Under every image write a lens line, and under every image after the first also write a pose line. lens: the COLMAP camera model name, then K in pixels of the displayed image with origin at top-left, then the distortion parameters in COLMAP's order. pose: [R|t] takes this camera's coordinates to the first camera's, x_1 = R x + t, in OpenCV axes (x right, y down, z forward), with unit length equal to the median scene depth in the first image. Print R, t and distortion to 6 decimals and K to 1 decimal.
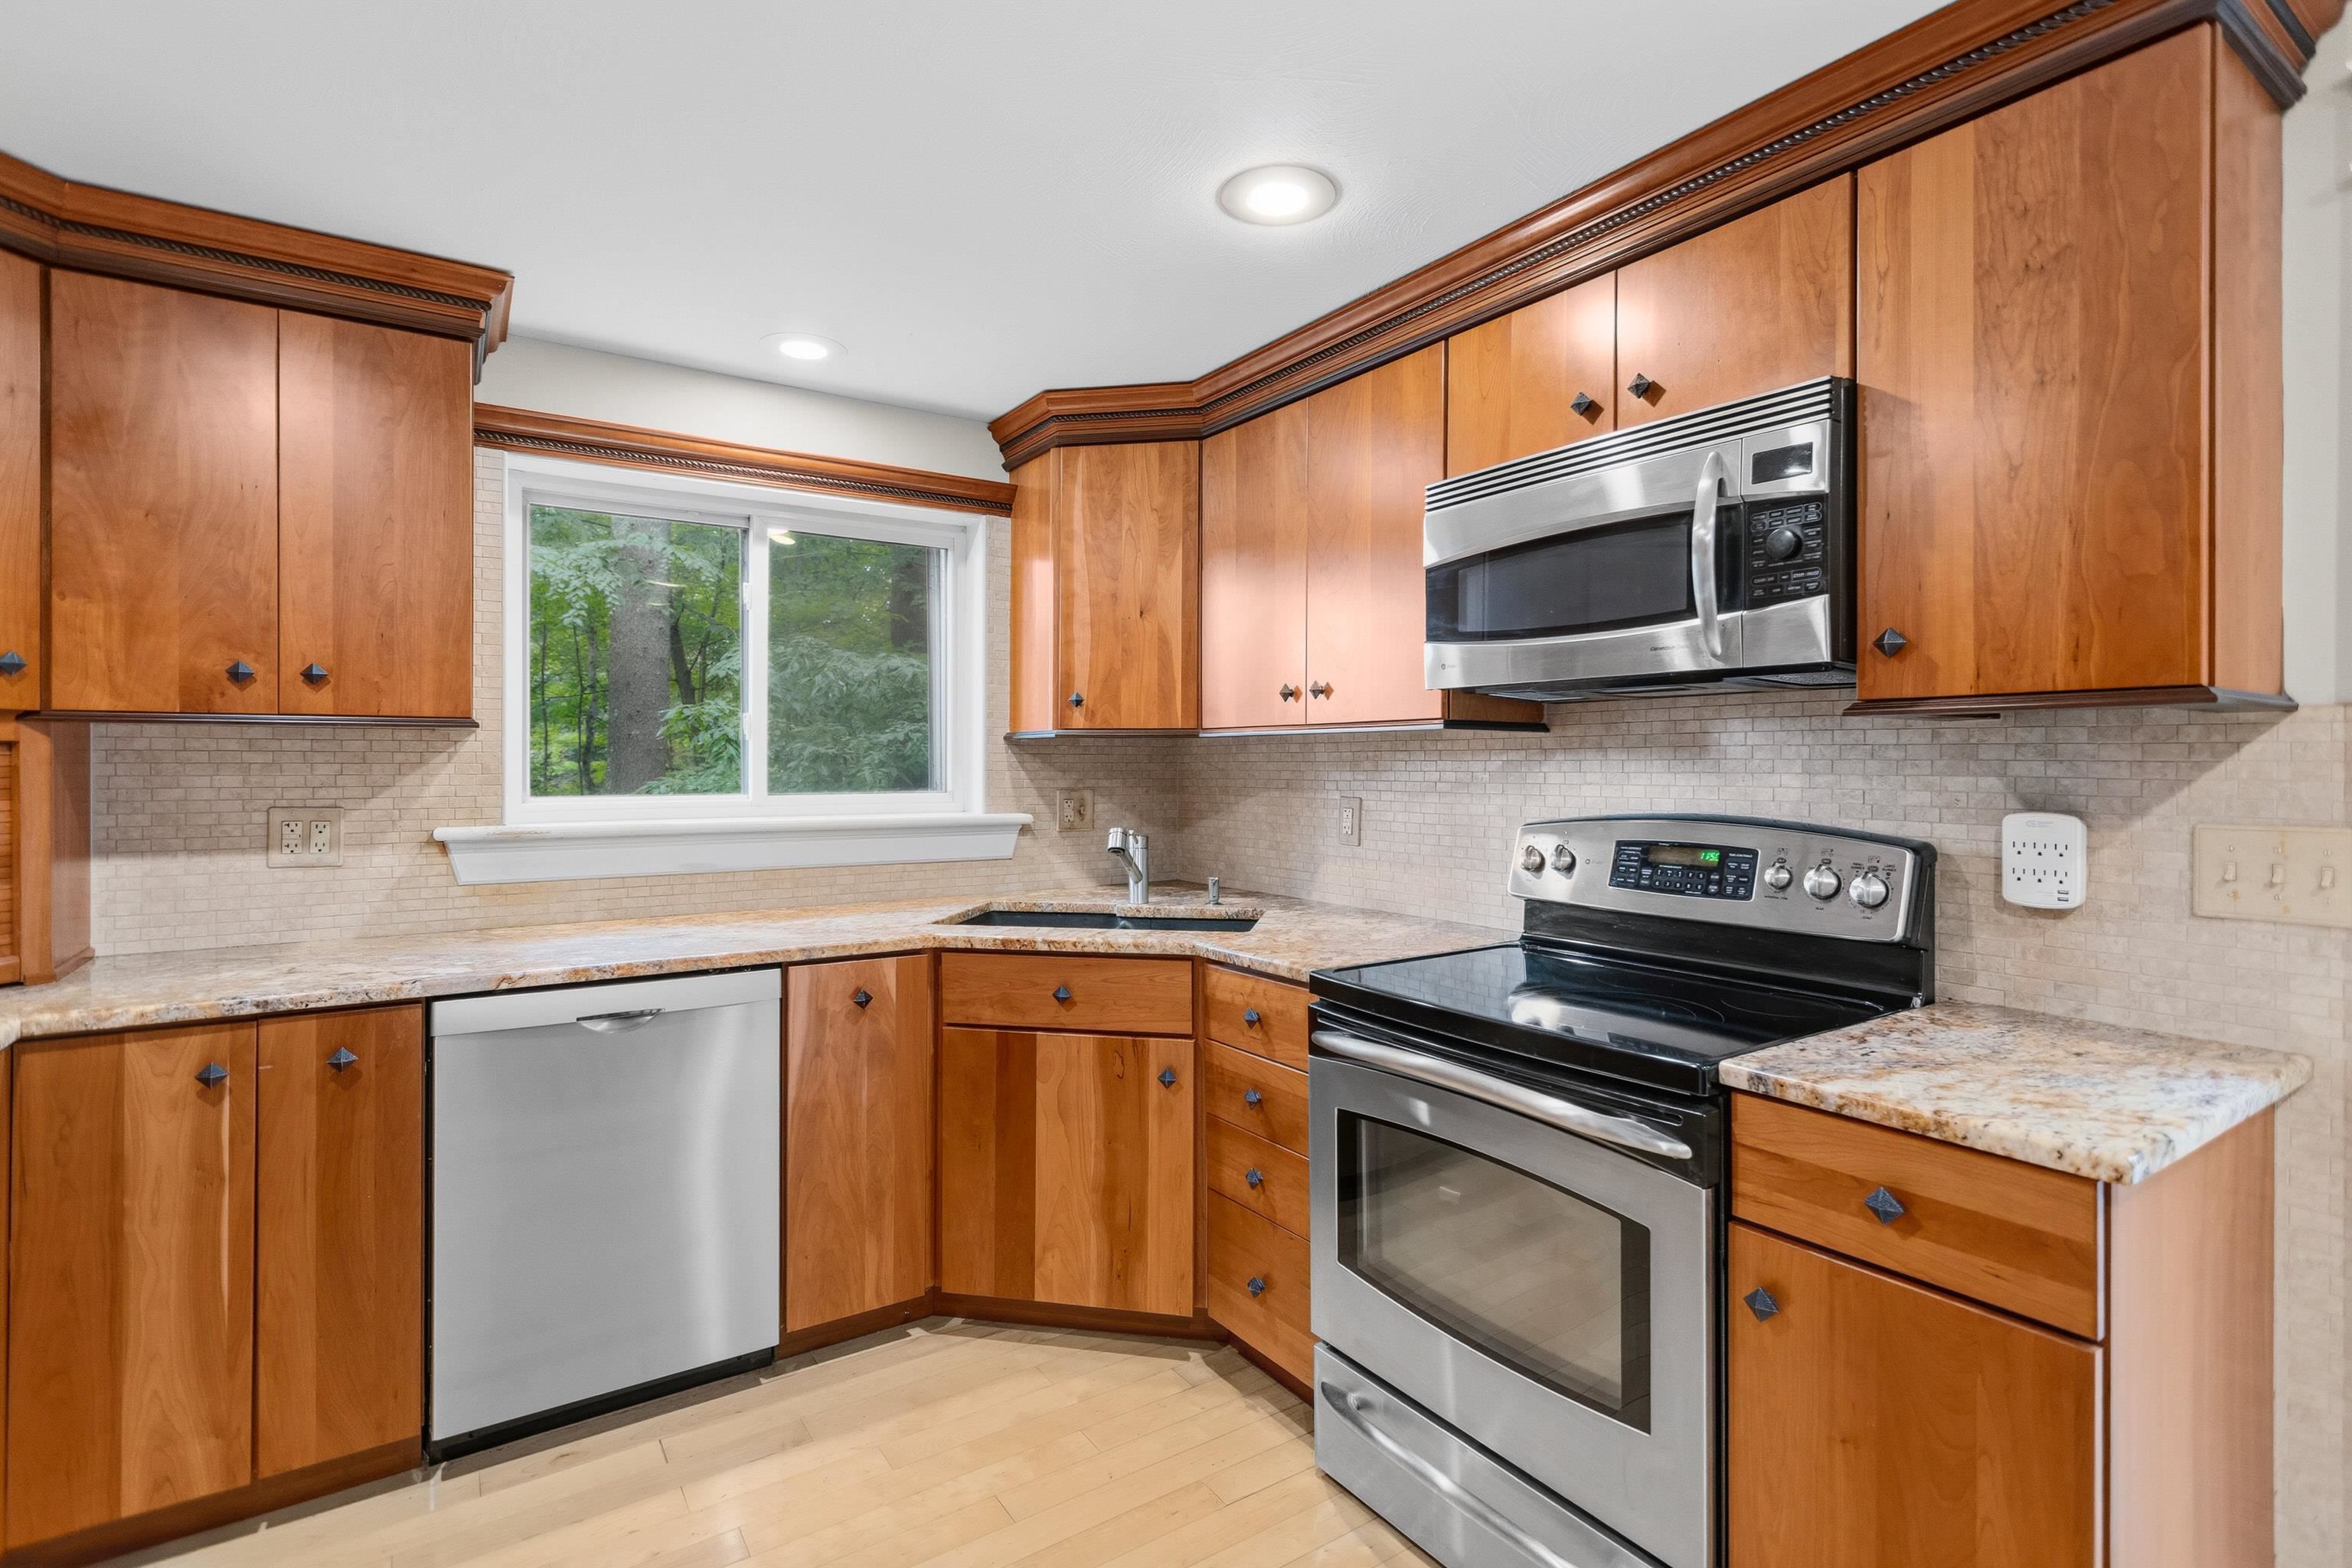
lens RADIAL K [[1112.6, 0, 1180.4], [0, 1112.6, 765.9], [0, 0, 1]] dist [-0.000665, 0.002137]
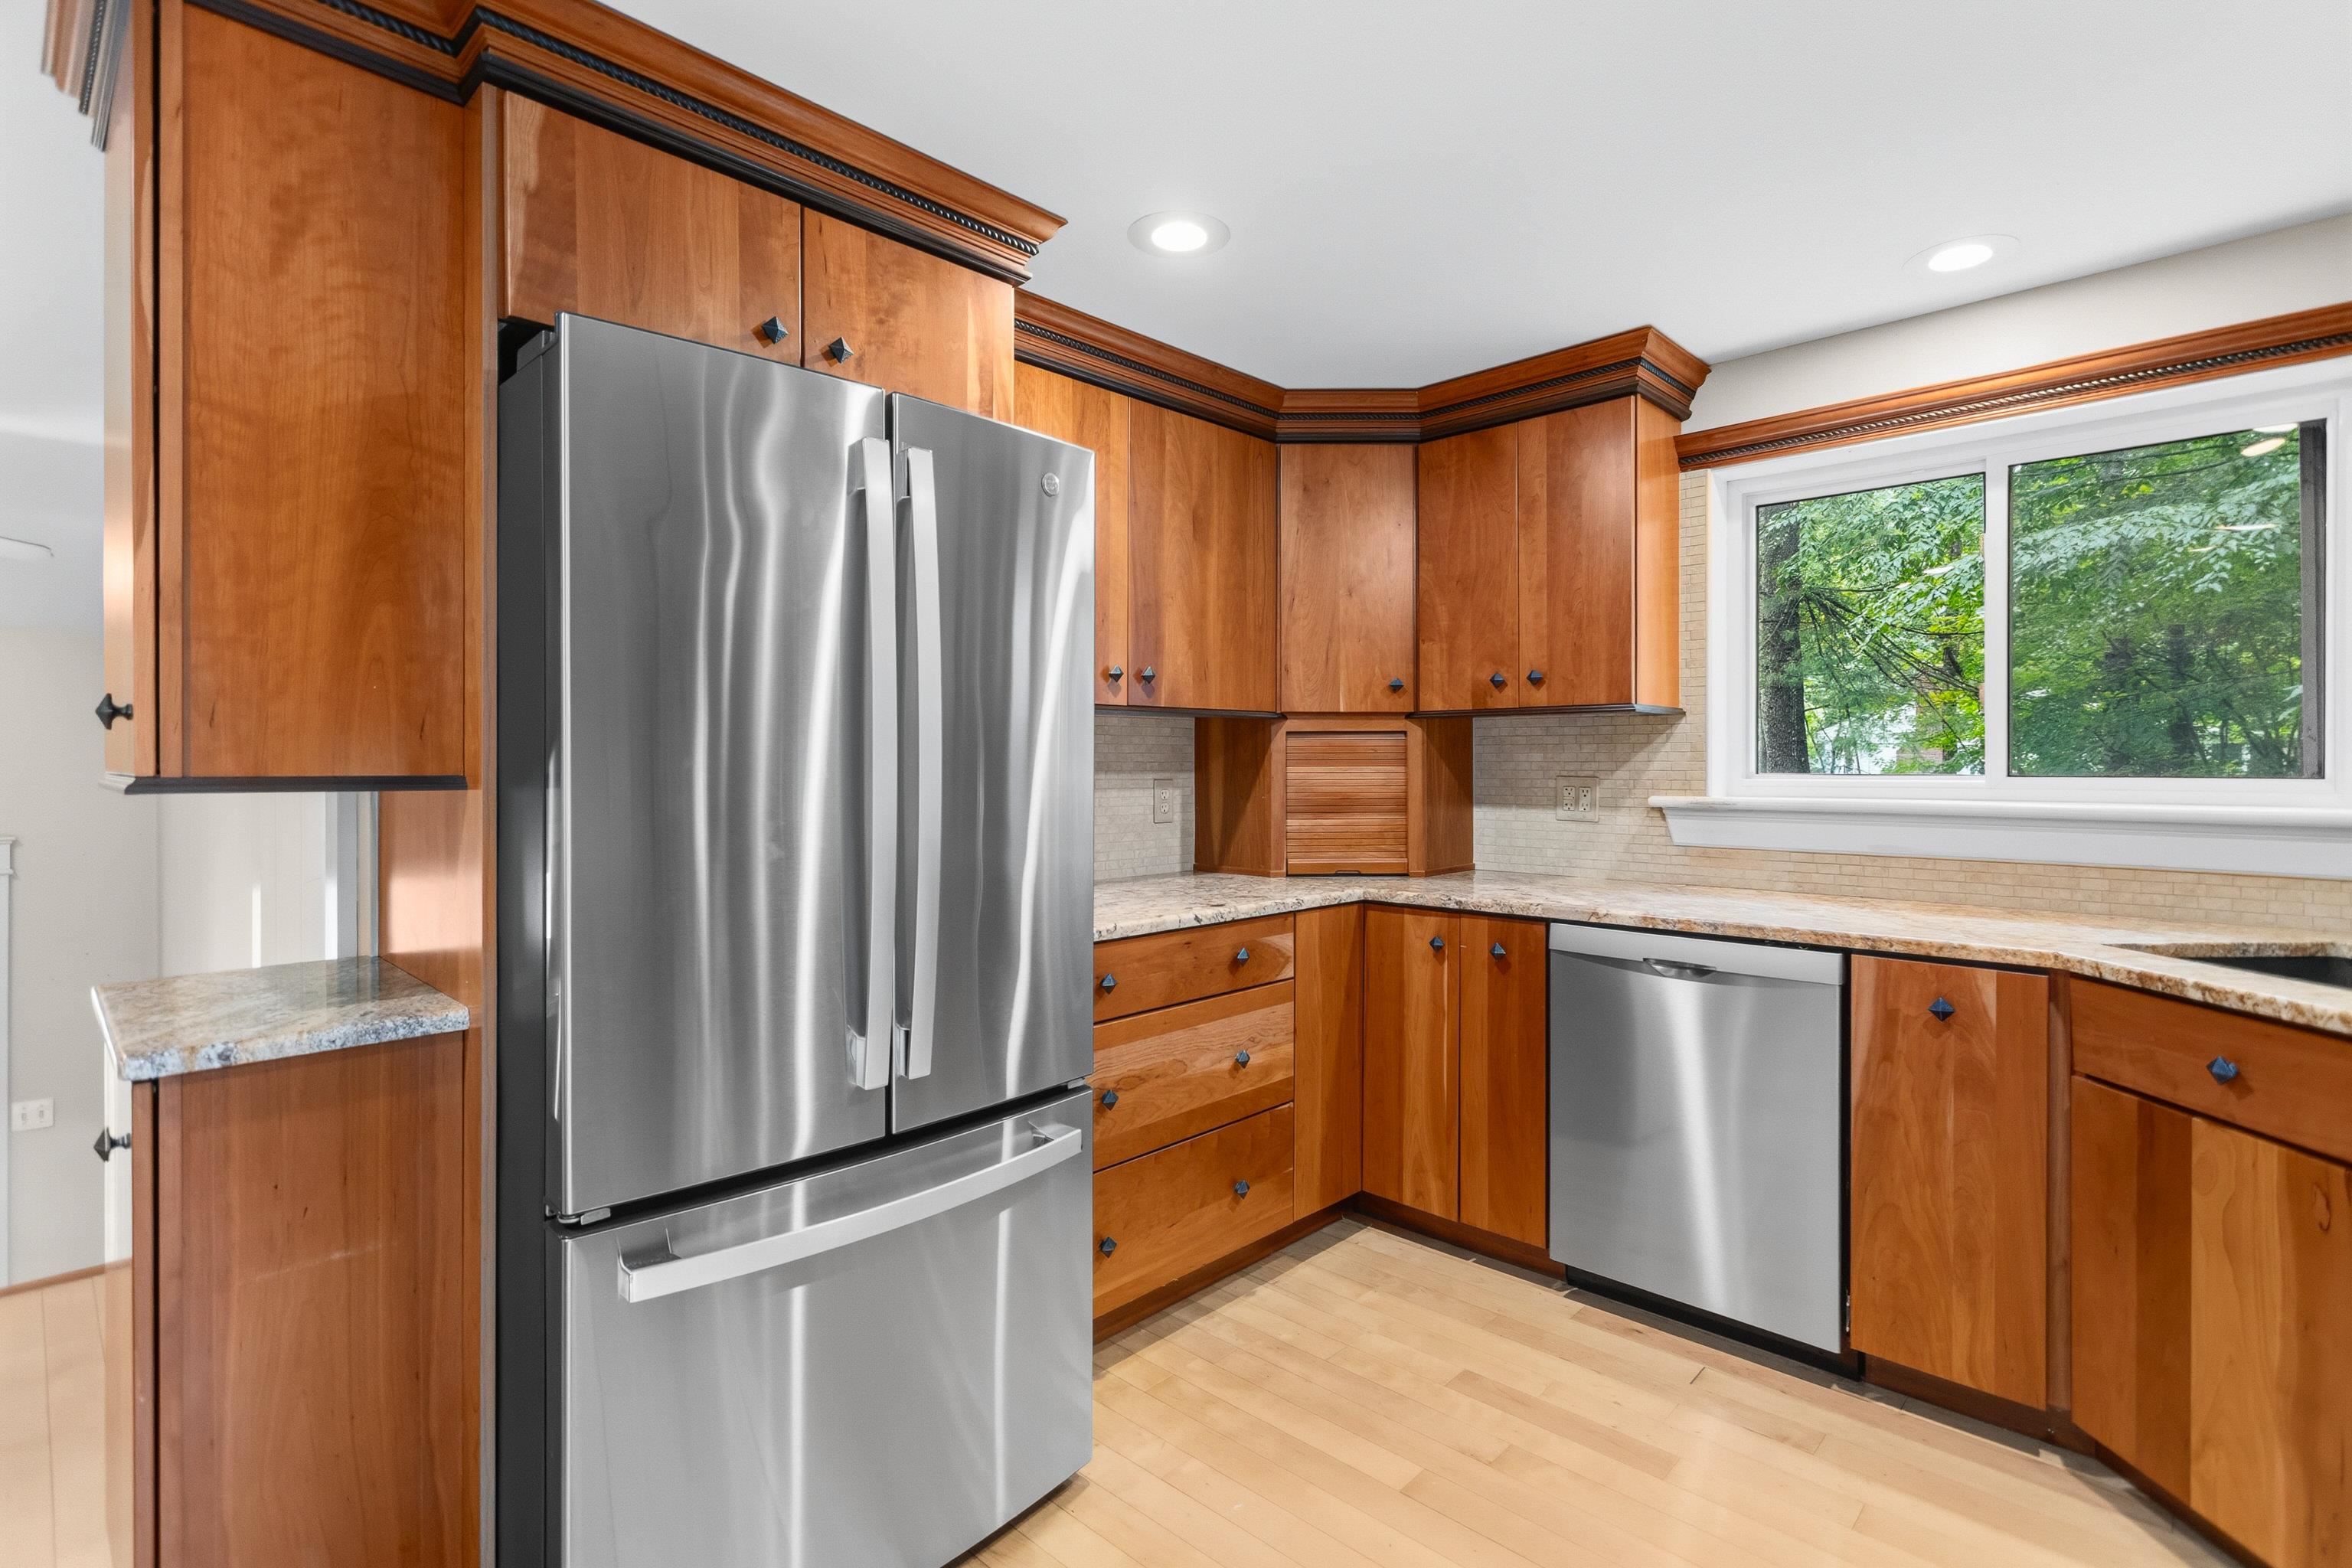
lens RADIAL K [[1112.6, 0, 1183.6], [0, 1112.6, 760.8], [0, 0, 1]] dist [-0.000665, 0.002137]
pose [[0.211168, -0.002250, -0.977447, 0.437707], [-0.000354, 0.999997, -0.002378, 0.021975], [0.977450, 0.000849, 0.211167, 0.259378]]
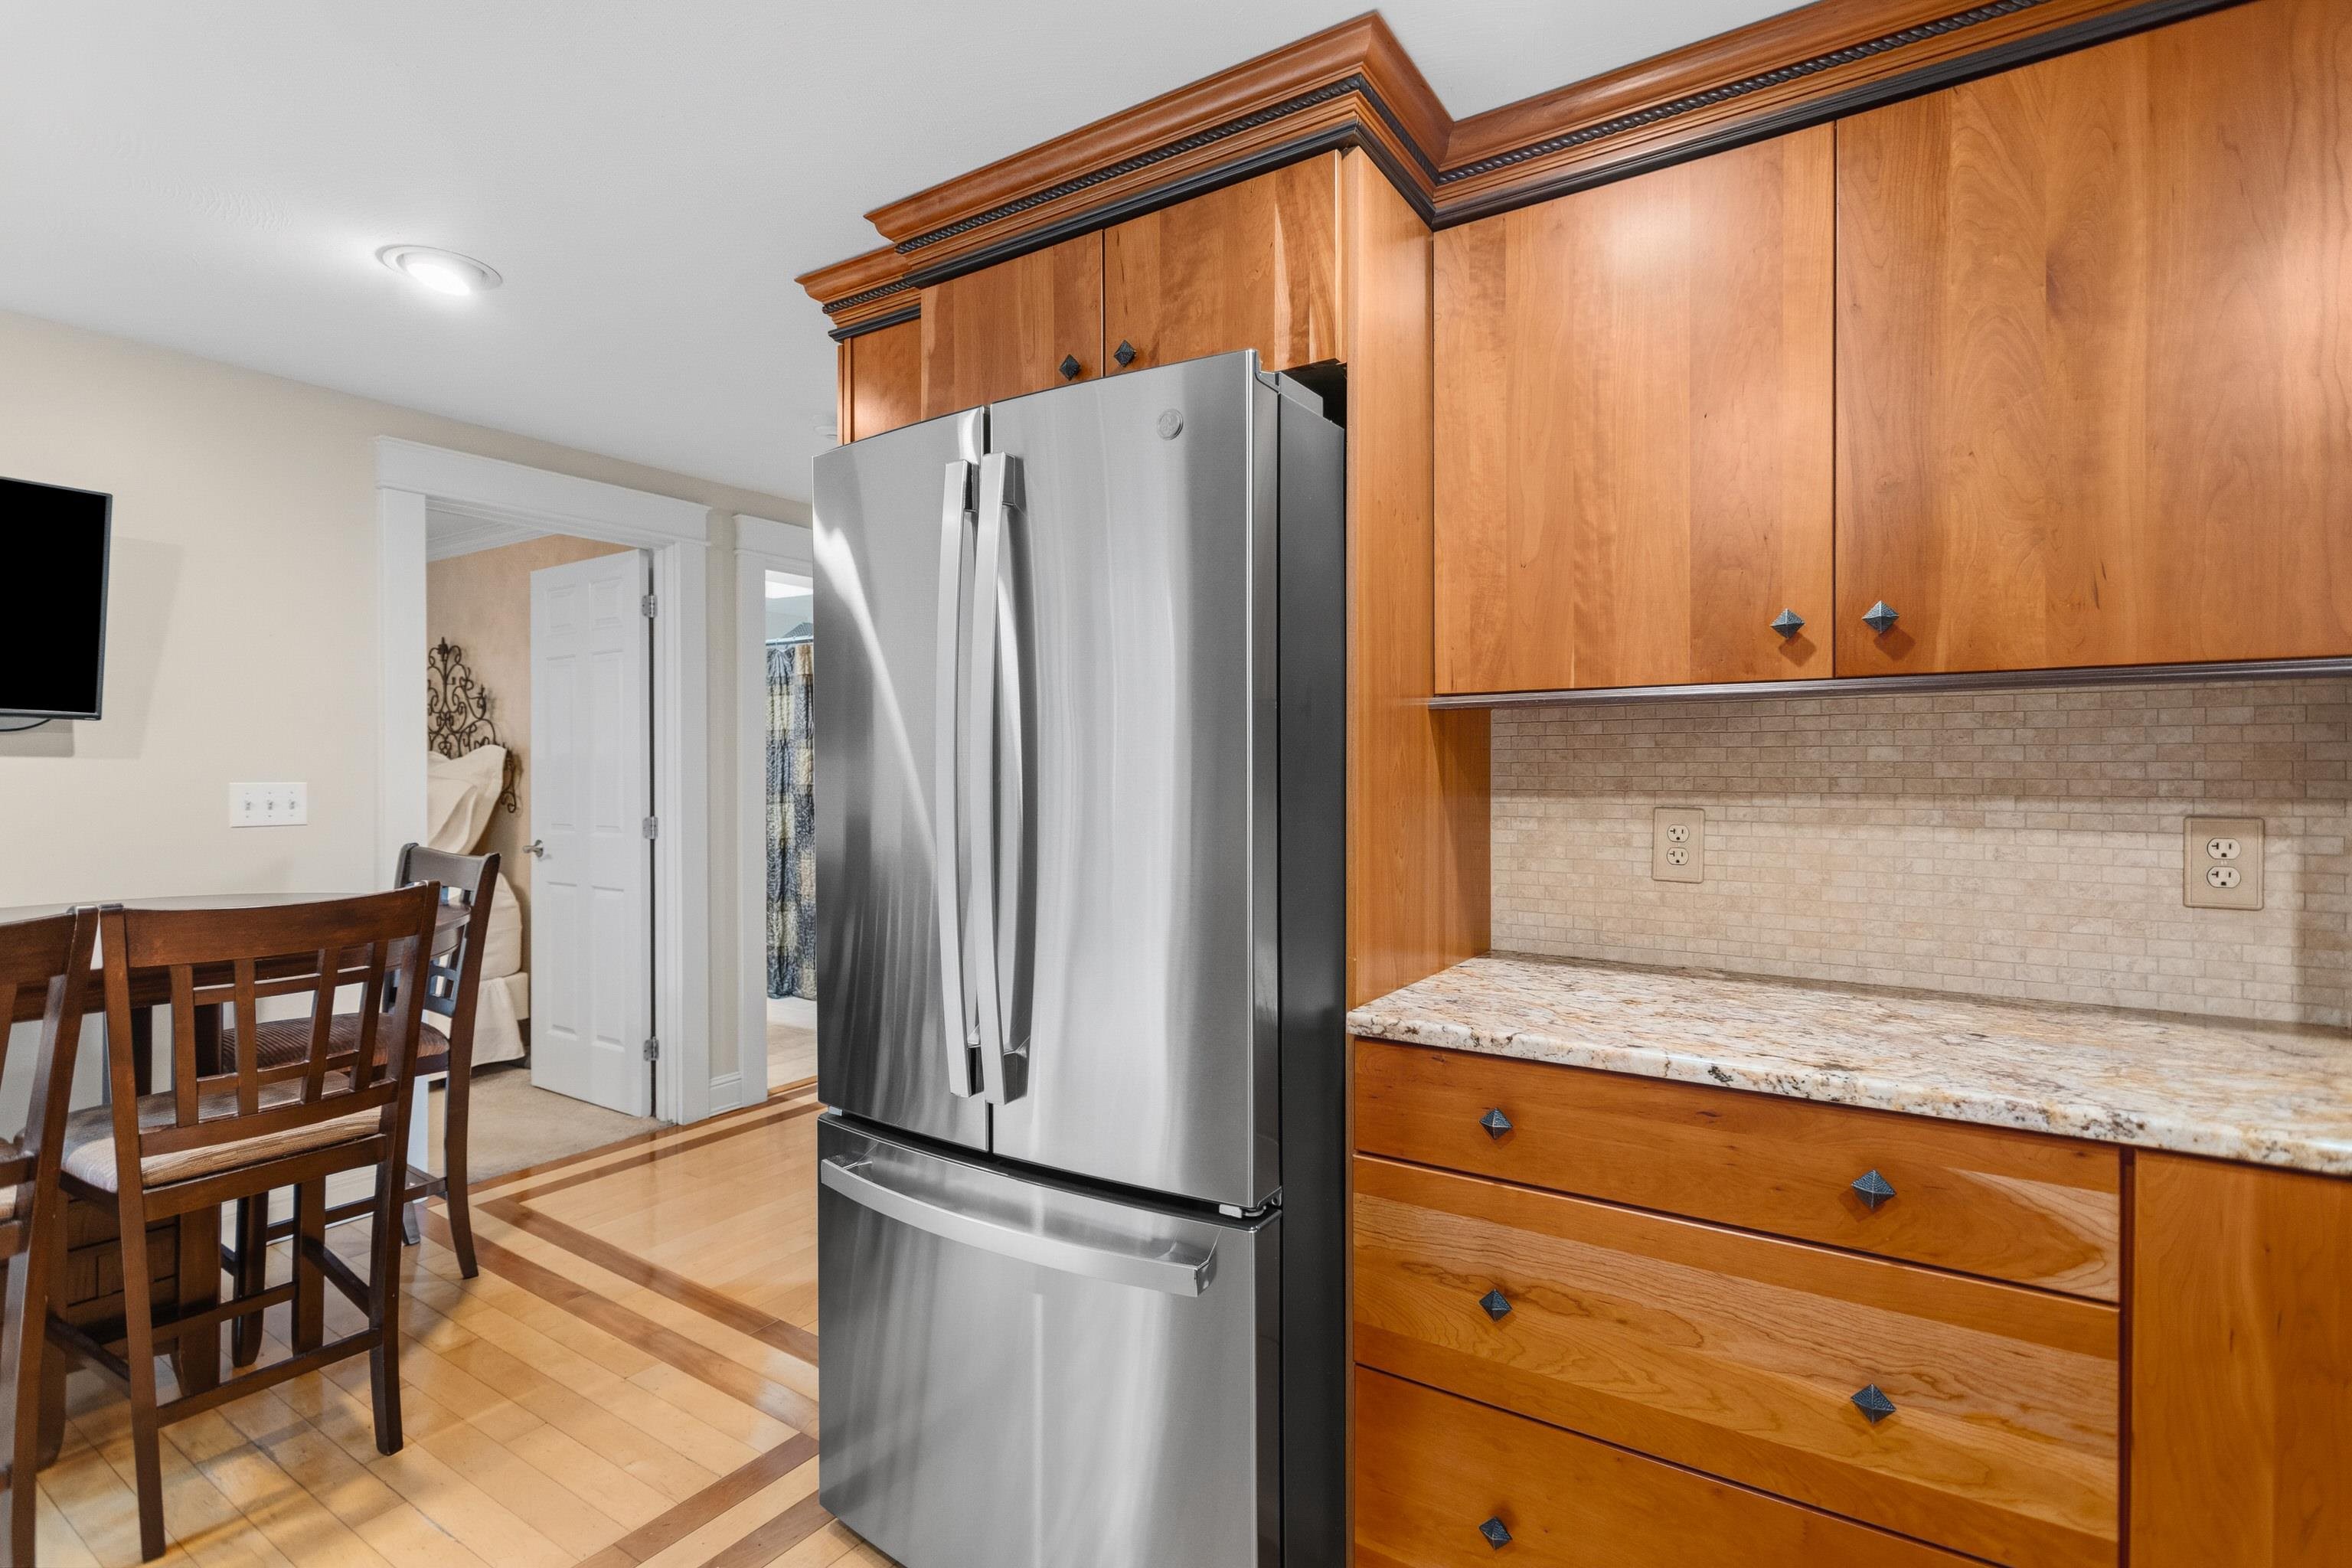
lens RADIAL K [[1112.6, 0, 1184.6], [0, 1112.6, 772.7], [0, 0, 1]] dist [-0.000665, 0.002137]
pose [[-0.922935, -0.004188, -0.384932, -0.127169], [-0.003573, 0.999991, -0.002314, 0.019944], [0.384939, -0.000760, -0.922942, 0.912908]]
